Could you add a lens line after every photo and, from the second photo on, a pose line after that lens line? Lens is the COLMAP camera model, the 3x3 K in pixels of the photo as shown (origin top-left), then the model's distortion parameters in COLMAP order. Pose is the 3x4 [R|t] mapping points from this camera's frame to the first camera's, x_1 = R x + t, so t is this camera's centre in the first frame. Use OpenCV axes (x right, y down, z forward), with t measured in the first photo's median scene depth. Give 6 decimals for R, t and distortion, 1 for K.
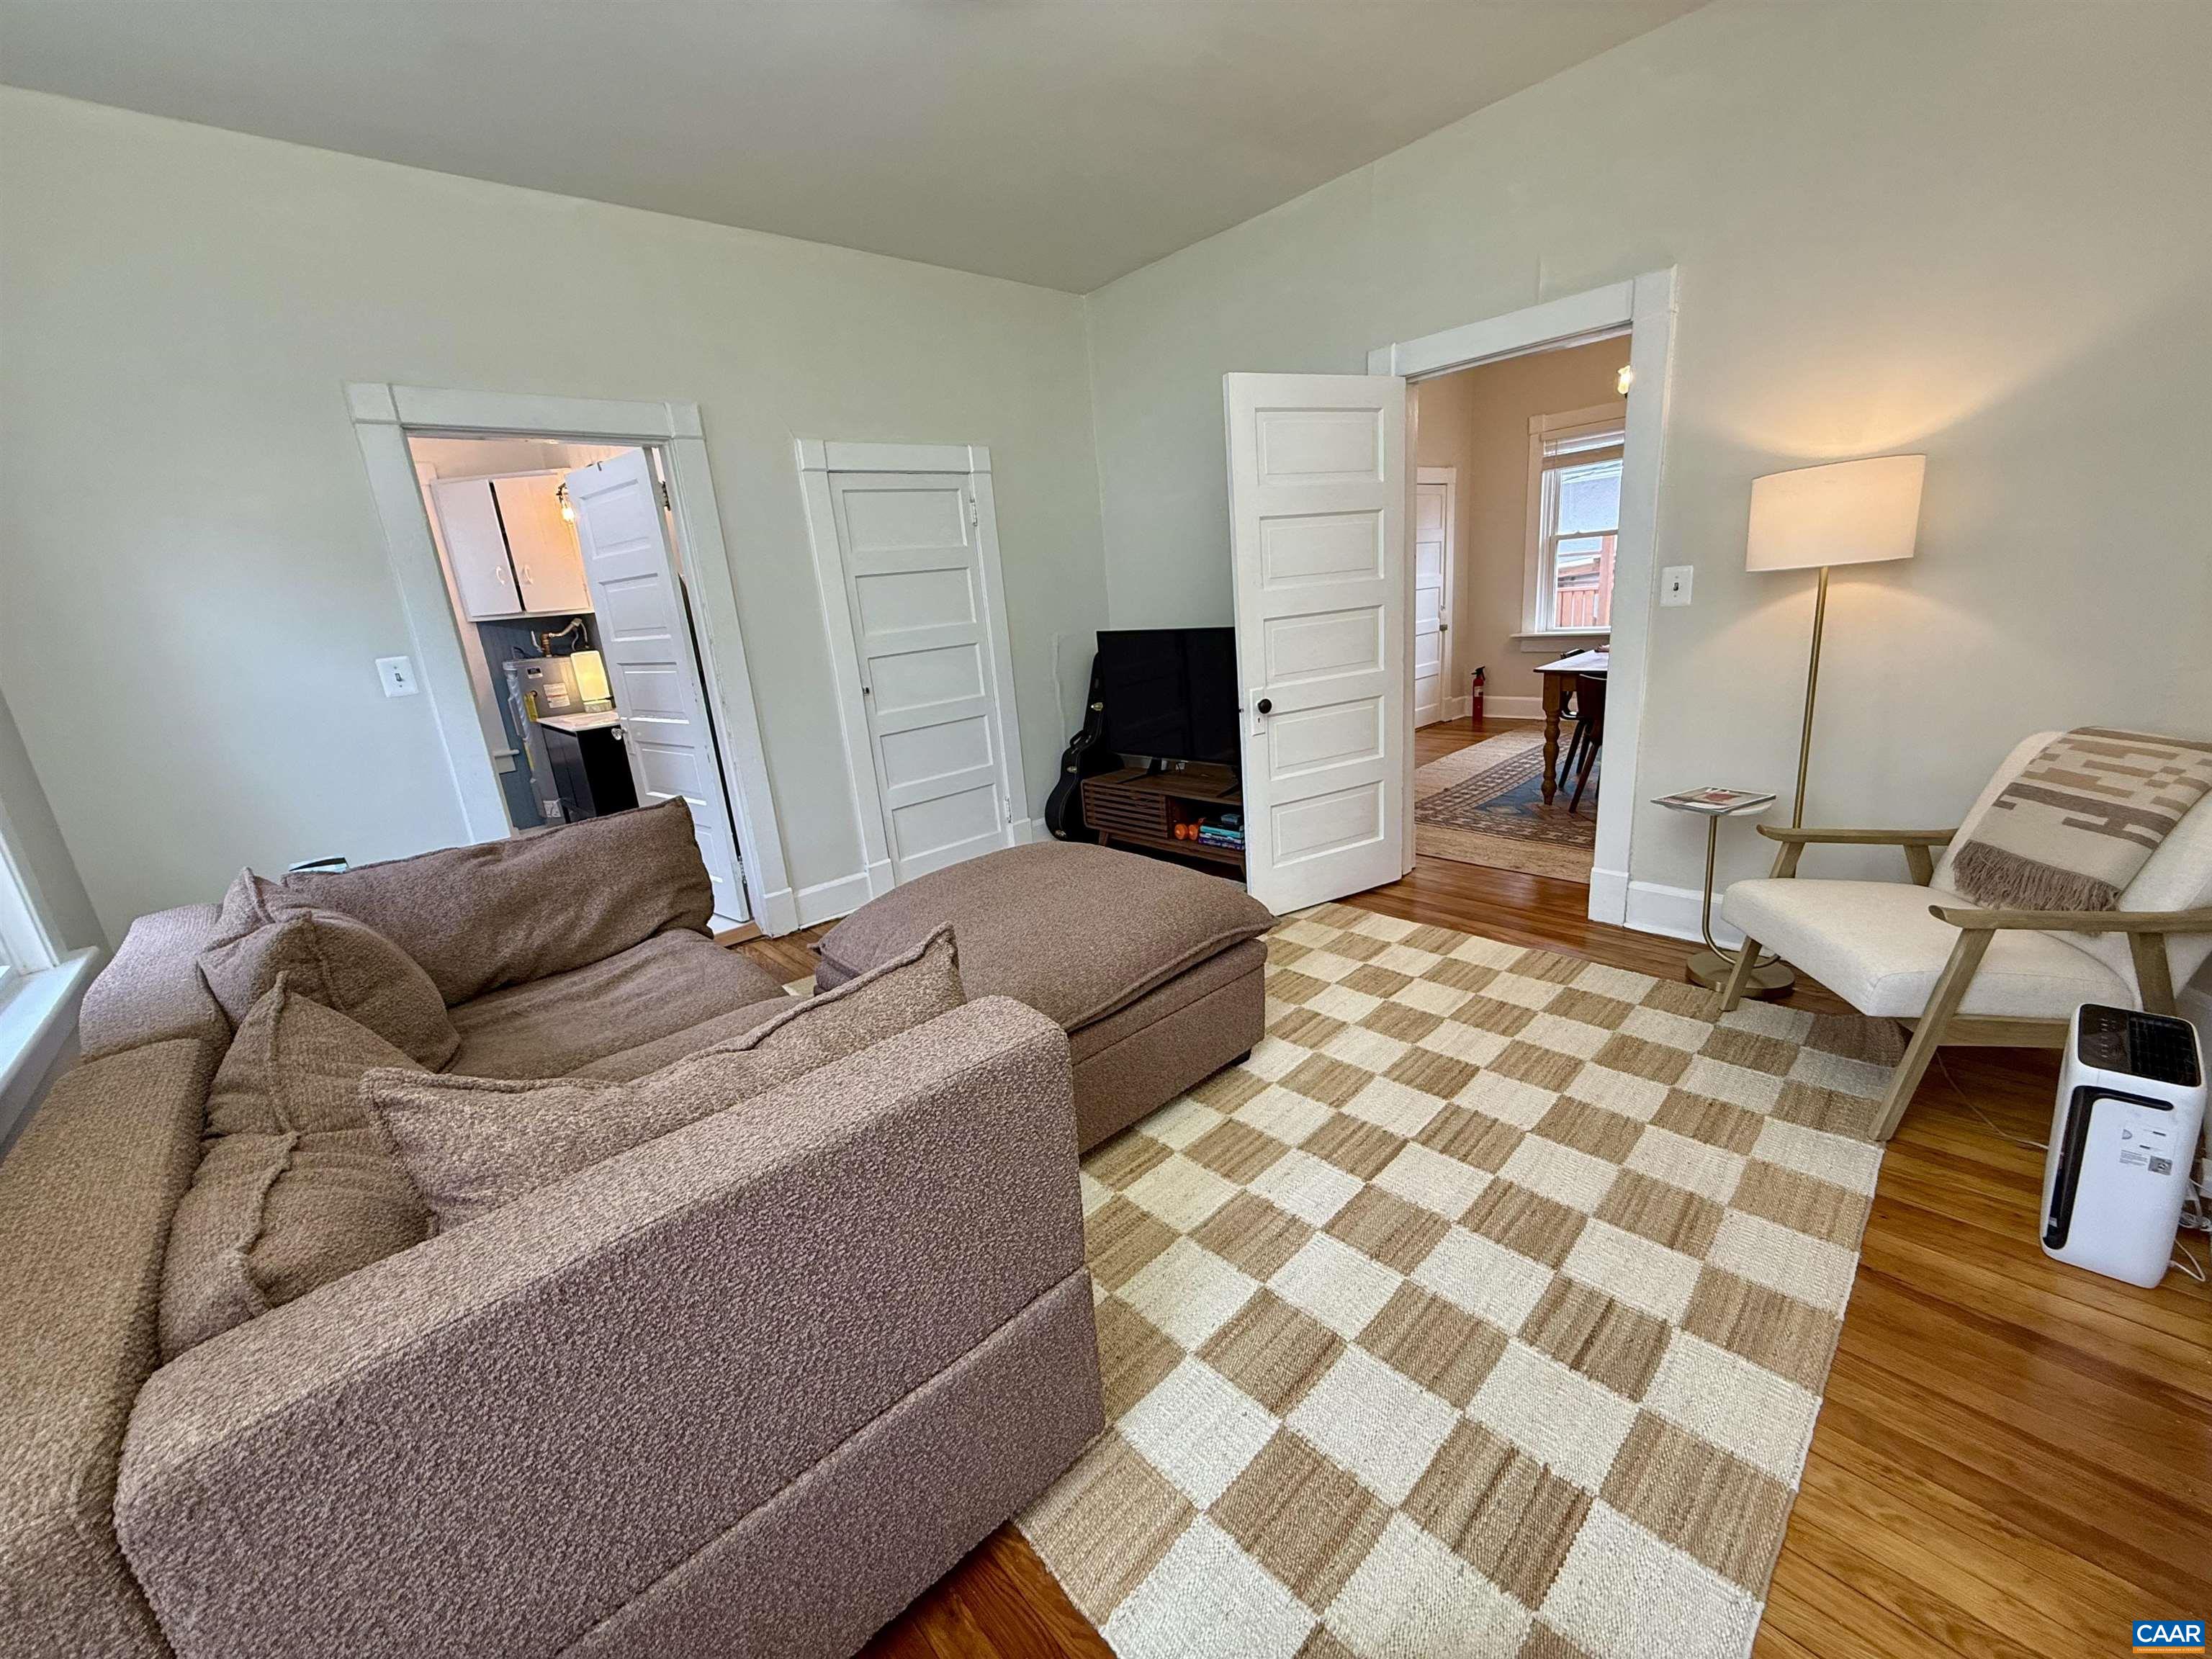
lens RADIAL K [[878.8, 0, 1107.8], [0, 878.8, 822.2], [0, 0, 1]] dist [-0.001687, 0.000543]
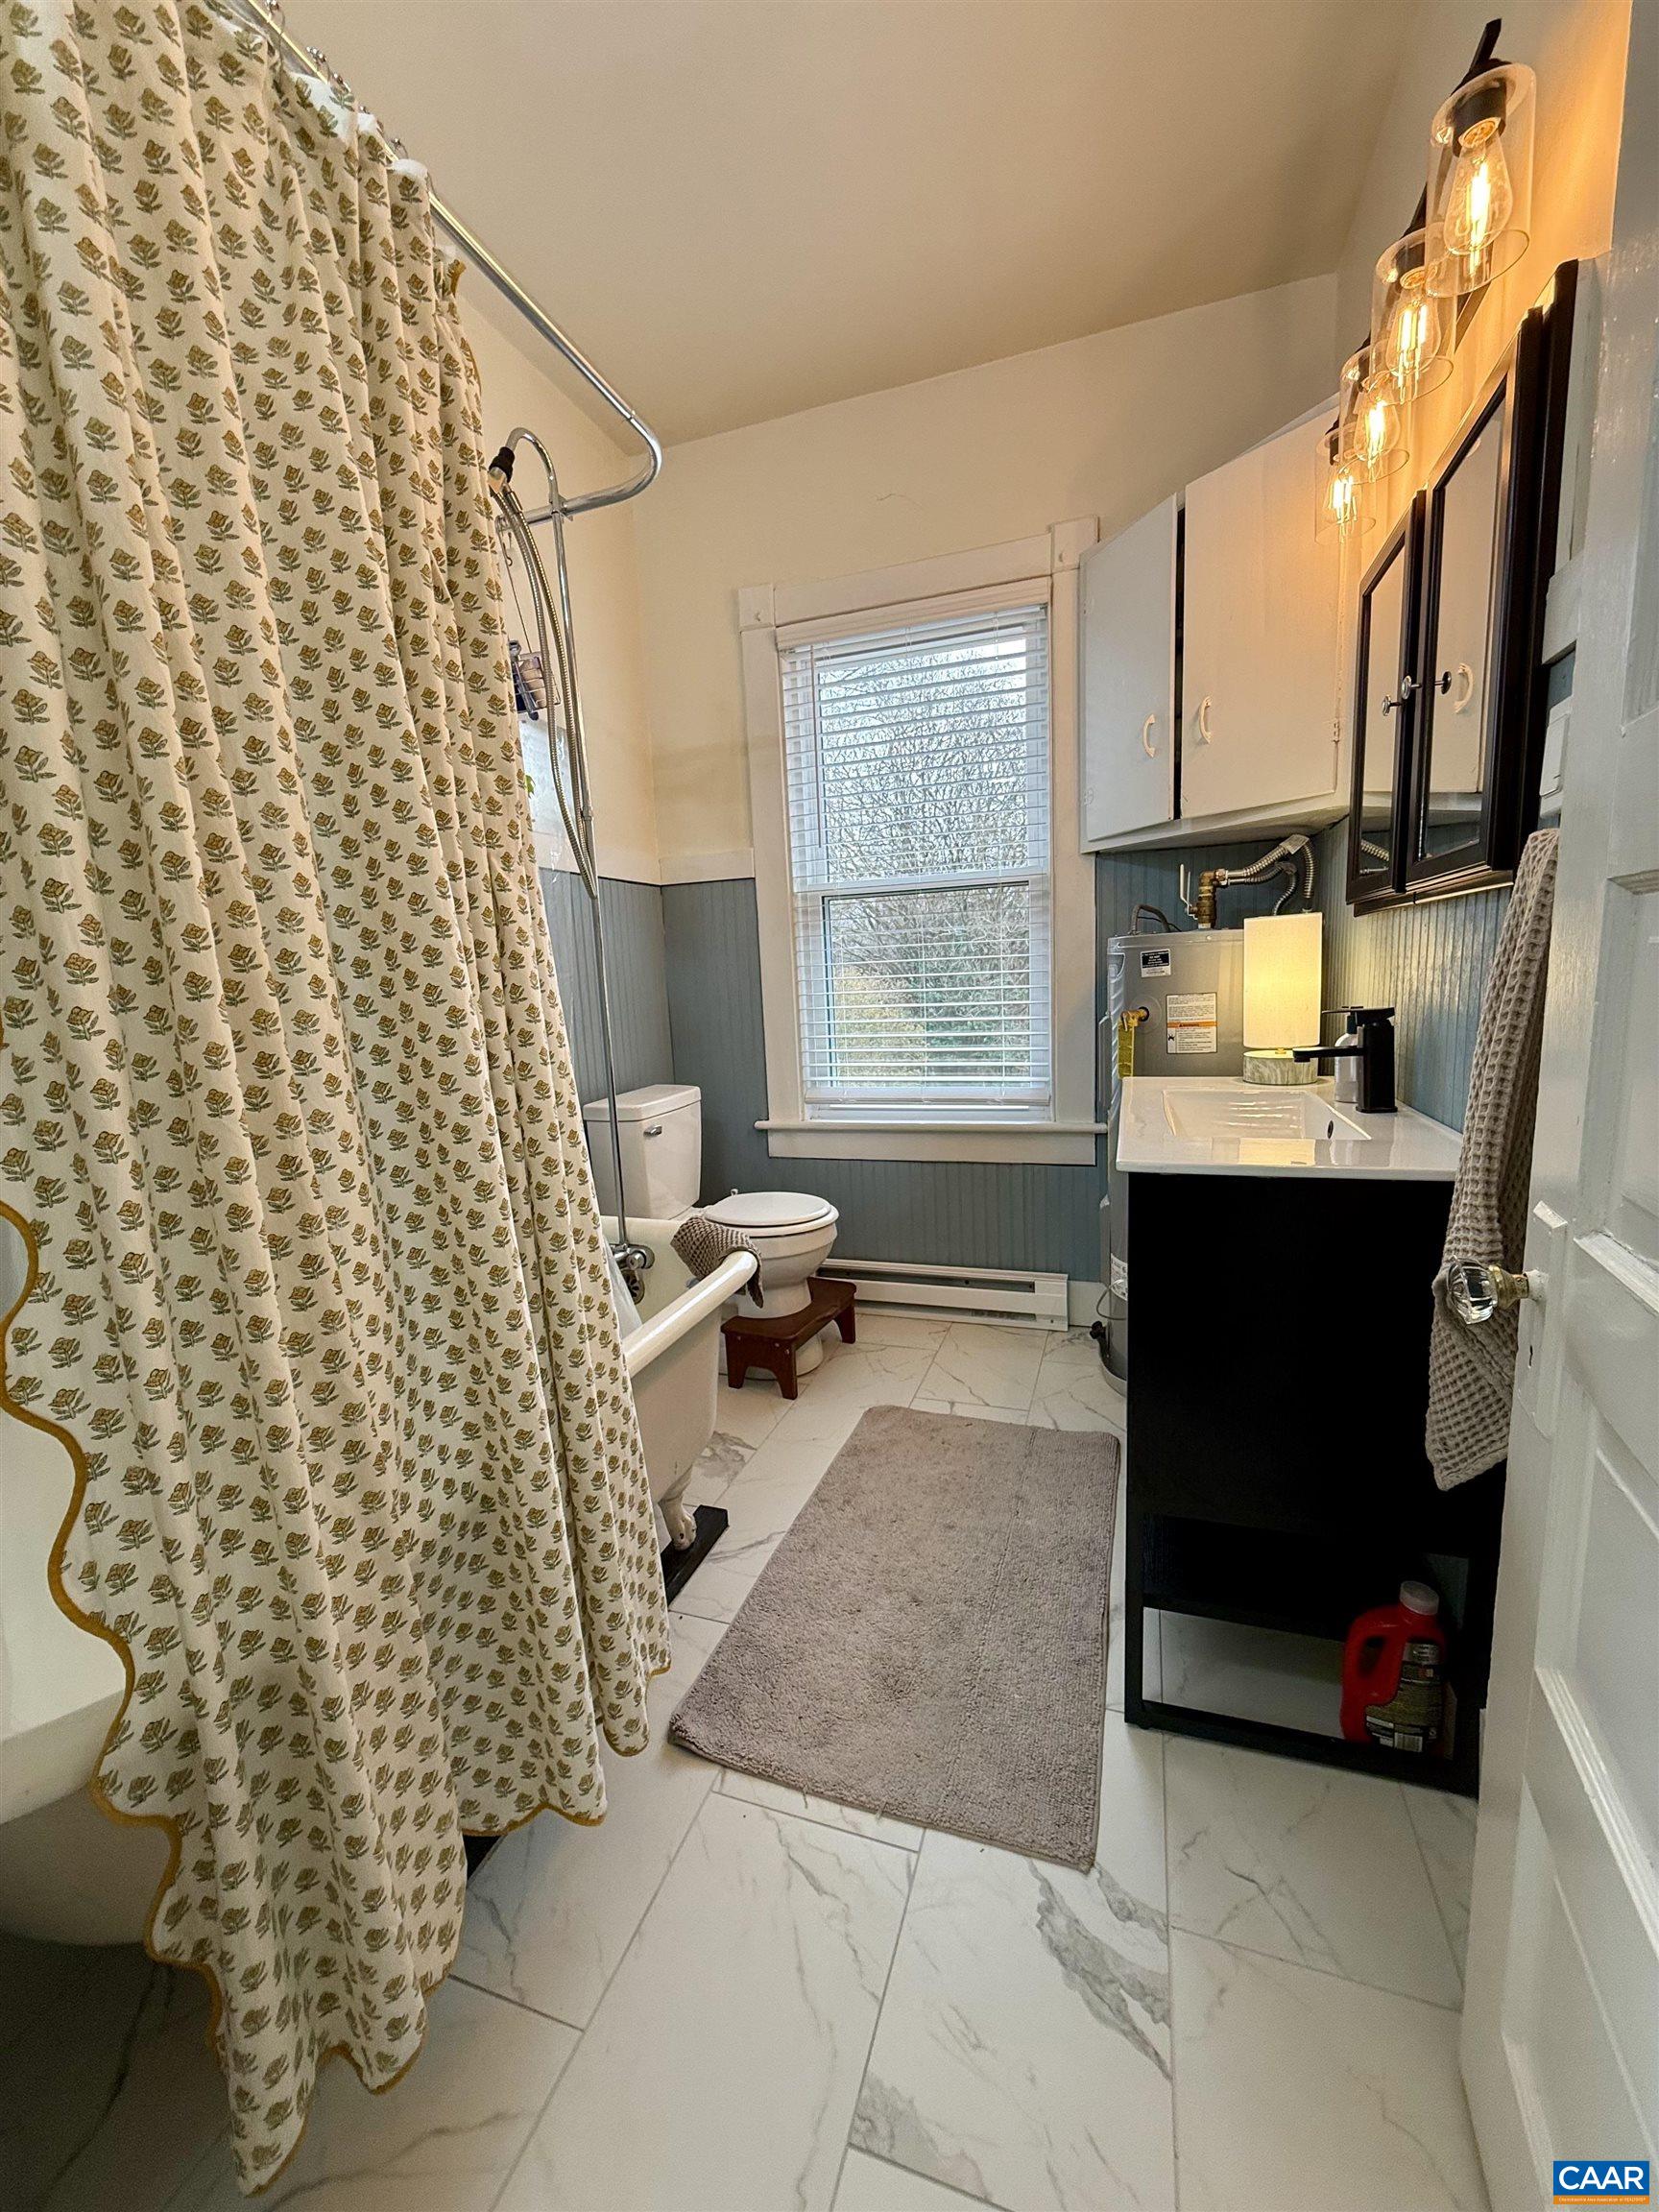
lens RADIAL K [[878.8, 0, 821.6], [0, 878.8, 1109.9], [0, 0, 1]] dist [-0.001687, 0.000543]
pose [[0.457391, 0.204438, -0.865447, -1.080155], [-0.217634, 0.969354, 0.113963, -0.355282], [0.862223, 0.136225, 0.487867, 2.051238]]
